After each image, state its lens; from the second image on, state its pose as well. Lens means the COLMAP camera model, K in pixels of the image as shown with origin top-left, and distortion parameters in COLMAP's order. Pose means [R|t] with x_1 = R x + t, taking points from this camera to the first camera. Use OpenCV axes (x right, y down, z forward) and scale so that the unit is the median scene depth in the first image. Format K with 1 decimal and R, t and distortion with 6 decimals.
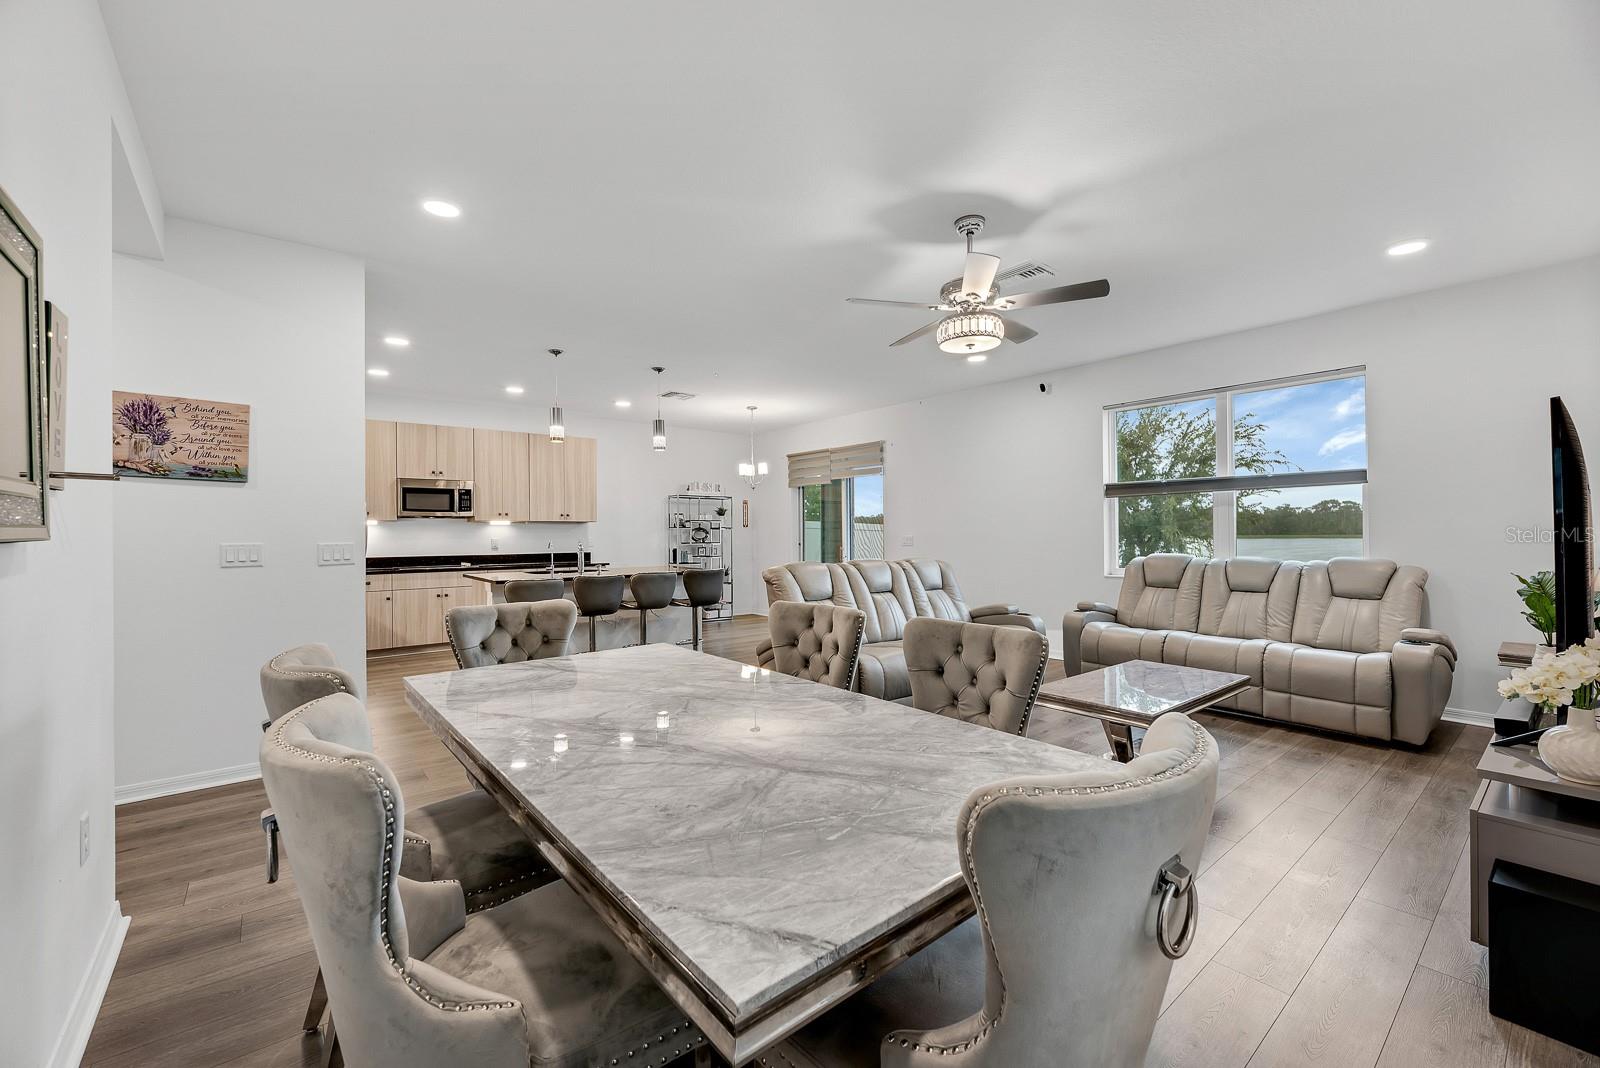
lens RADIAL K [[659.7, 0, 792.8], [0, 659.7, 532.3], [0, 0, 1]] dist [-0.000588, -0.000111]
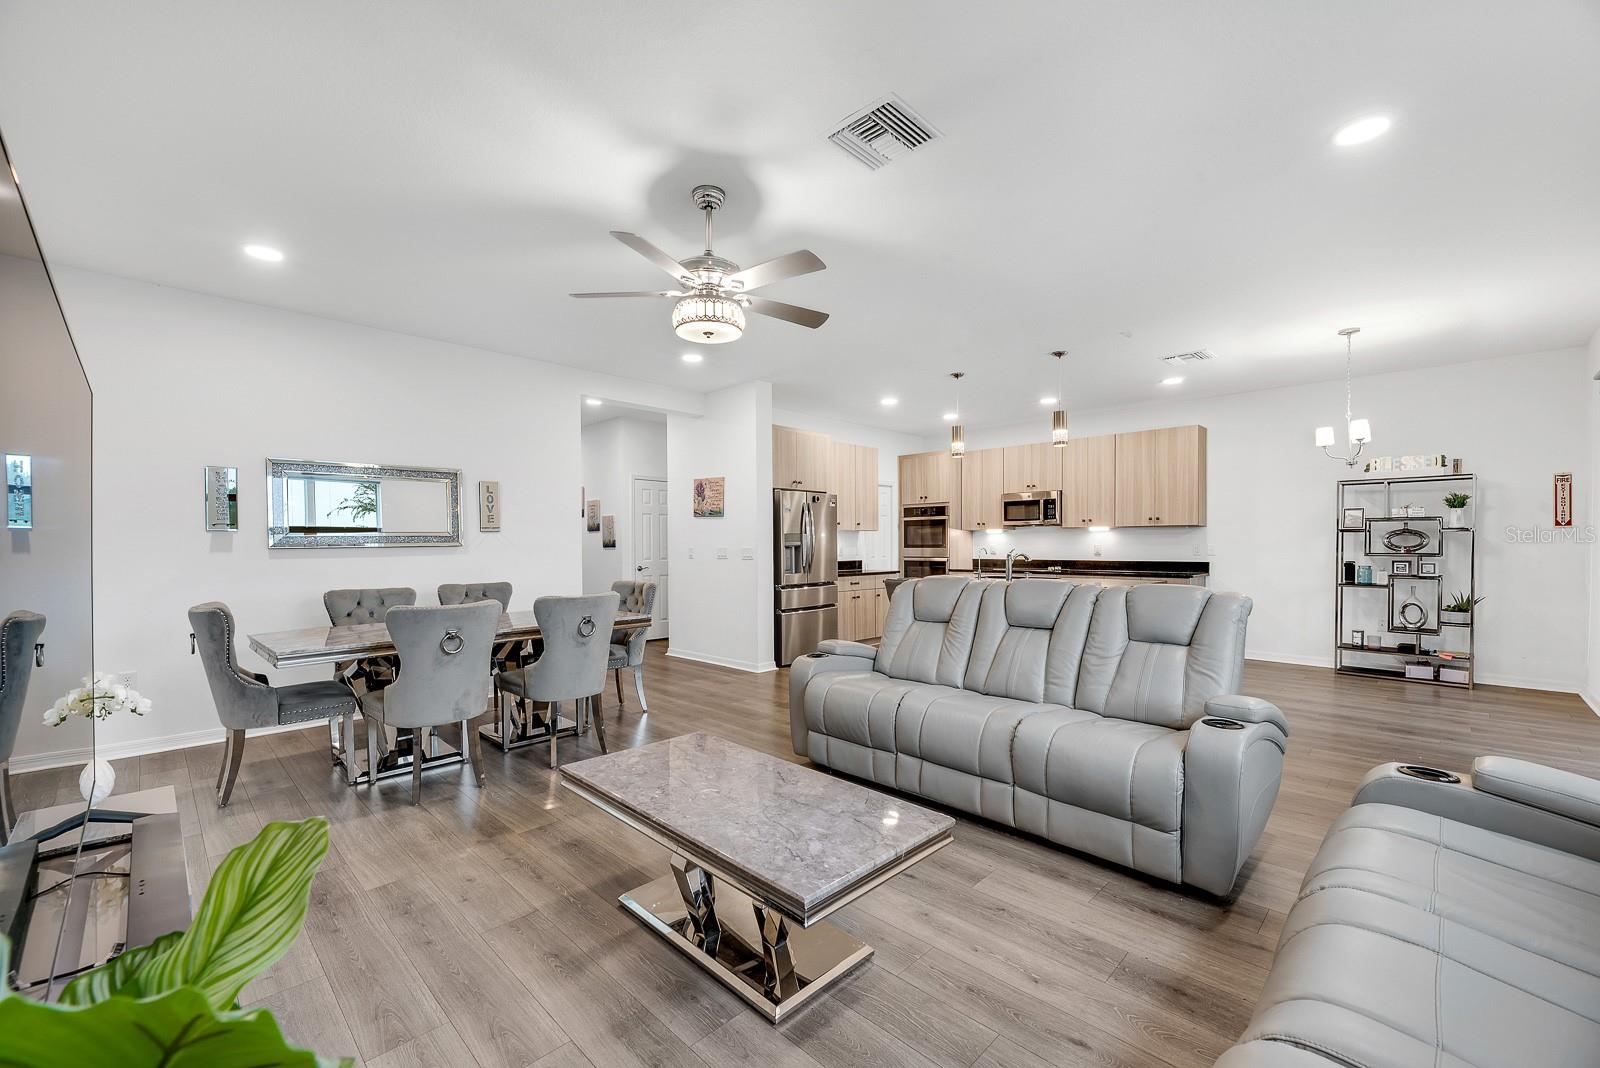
lens RADIAL K [[659.7, 0, 792.8], [0, 659.7, 532.3], [0, 0, 1]] dist [-0.000588, -0.000111]
pose [[0.099761, -0.010455, -0.994956, 0.506477], [0.008466, 0.999918, -0.009659, -0.003489], [0.994975, -0.007460, 0.099842, 0.447398]]
